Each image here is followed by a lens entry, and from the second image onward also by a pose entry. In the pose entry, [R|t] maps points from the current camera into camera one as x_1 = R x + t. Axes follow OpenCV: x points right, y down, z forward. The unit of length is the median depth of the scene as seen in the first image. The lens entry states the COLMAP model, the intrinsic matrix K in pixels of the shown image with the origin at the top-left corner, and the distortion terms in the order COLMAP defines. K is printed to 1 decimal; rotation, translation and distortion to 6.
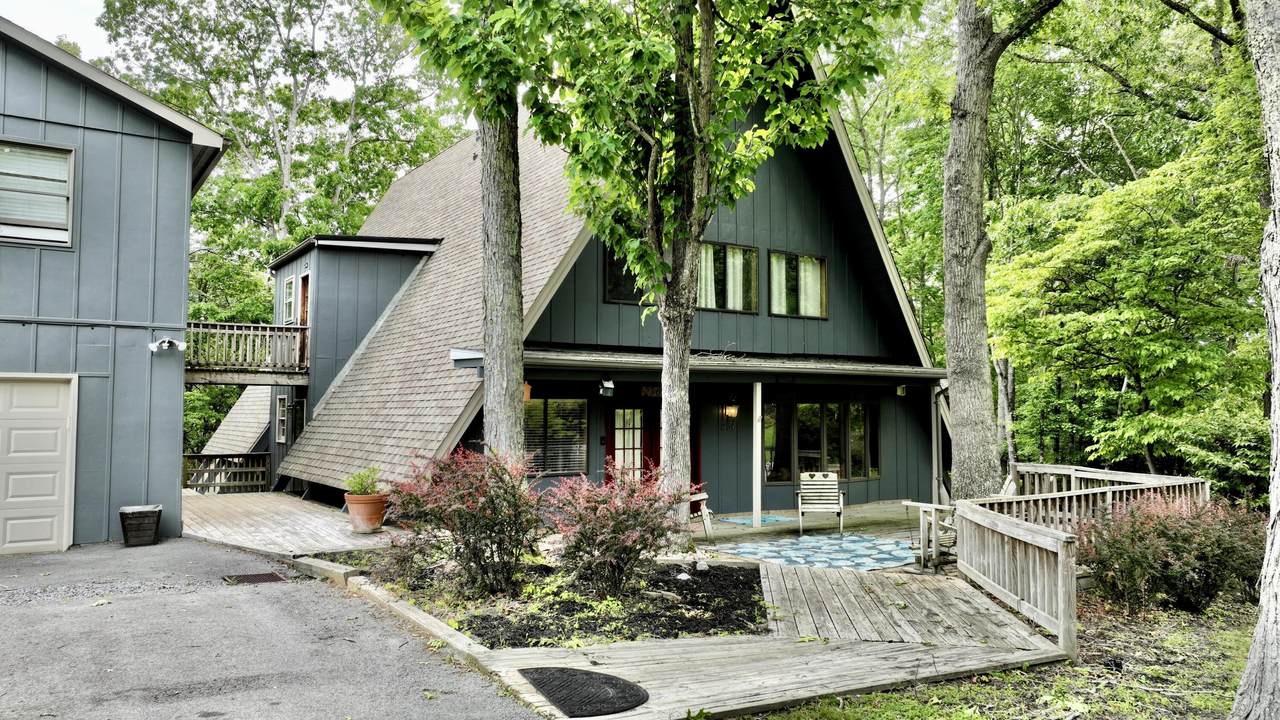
lens RADIAL K [[892.2, 0, 635.8], [0, 892.2, 359.6], [0, 0, 1]] dist [0.009722, 0.000588]
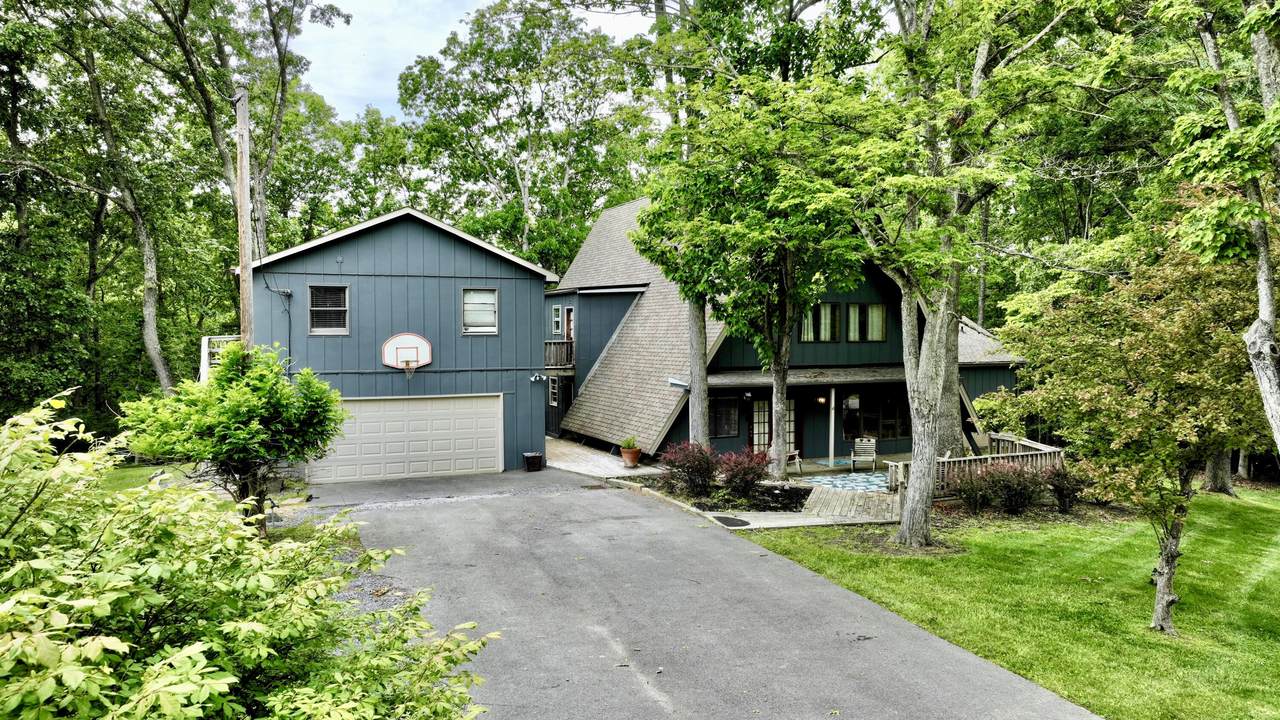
lens RADIAL K [[892.2, 0, 638.8], [0, 892.2, 360.3], [0, 0, 1]] dist [0.009722, 0.000588]
pose [[0.984202, 0.001329, -0.177043, 0.083191], [0.015095, 0.995701, 0.091388, -0.240949], [0.176404, -0.092616, 0.979951, -1.001102]]
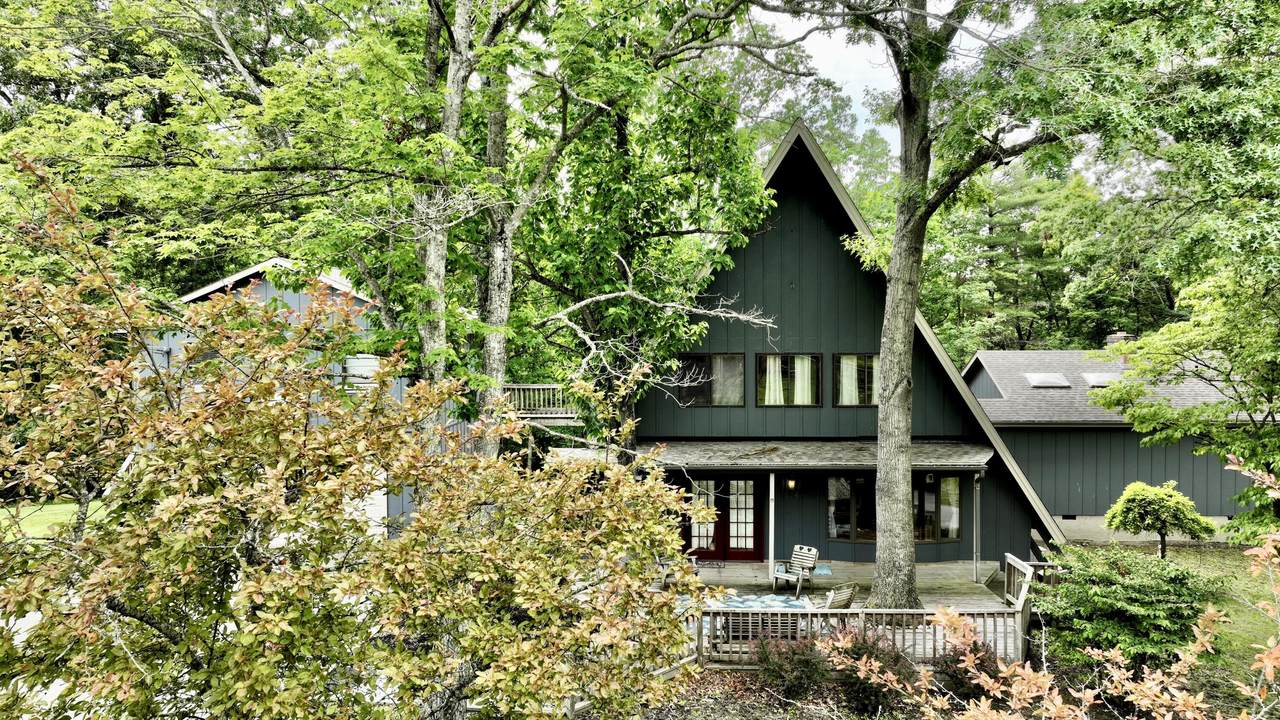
lens RADIAL K [[892.2, 0, 640.0], [0, 892.2, 360.2], [0, 0, 1]] dist [0.009722, 0.000588]
pose [[0.795049, 0.014204, -0.606379, 0.939784], [0.043980, 0.995744, 0.080989, -0.311662], [0.604949, -0.091058, 0.791041, -0.207546]]
